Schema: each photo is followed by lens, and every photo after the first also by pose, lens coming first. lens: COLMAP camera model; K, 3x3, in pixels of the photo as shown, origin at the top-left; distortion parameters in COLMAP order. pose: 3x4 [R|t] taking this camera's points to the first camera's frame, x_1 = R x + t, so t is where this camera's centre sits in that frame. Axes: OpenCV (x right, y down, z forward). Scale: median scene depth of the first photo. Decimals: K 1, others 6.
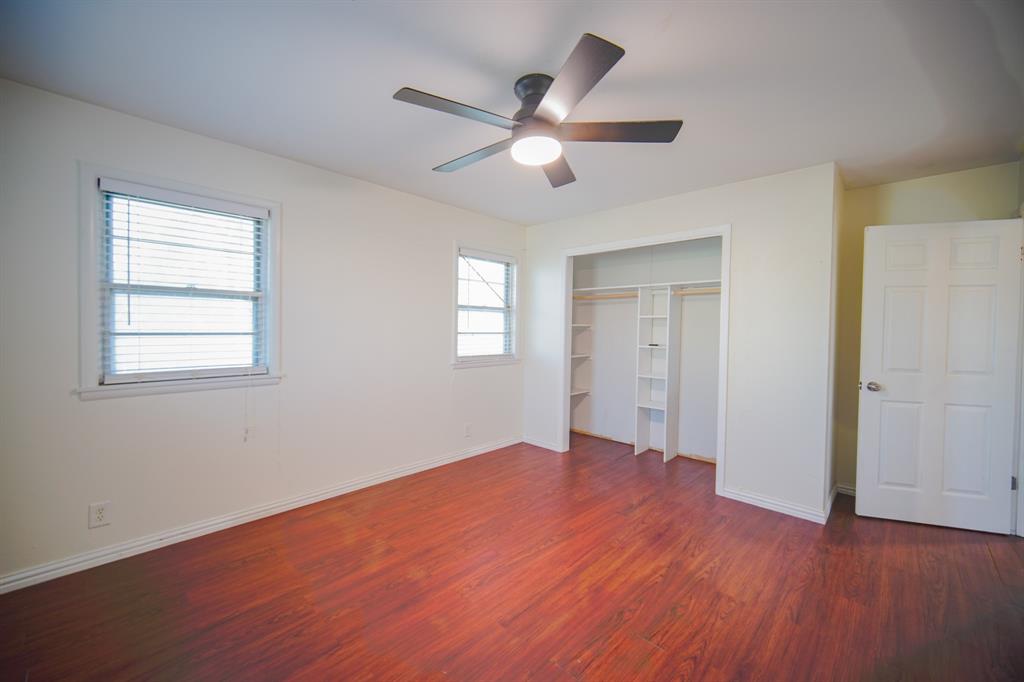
lens RADIAL K [[404.3, 0, 509.5], [0, 404.3, 340.2], [0, 0, 1]] dist [-0.002349, 0.000885]
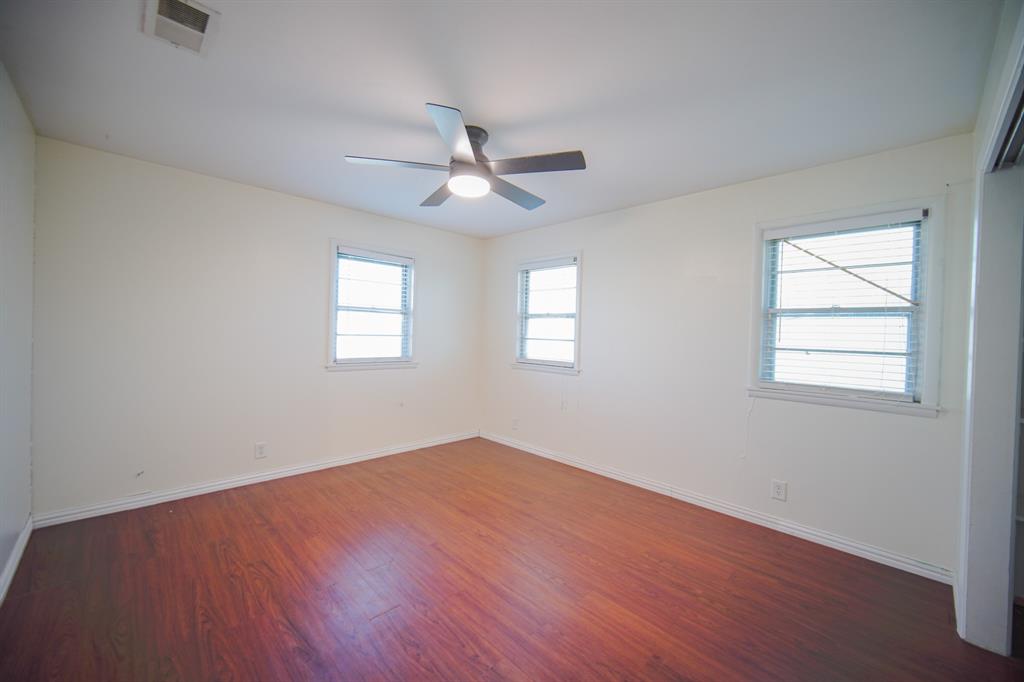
lens RADIAL K [[404.3, 0, 514.3], [0, 404.3, 337.6], [0, 0, 1]] dist [-0.002349, 0.000885]
pose [[-0.027573, -0.000880, -0.999619, 1.066561], [-0.057347, 0.998354, 0.000703, -0.019329], [0.997973, 0.057345, -0.027578, 0.992234]]
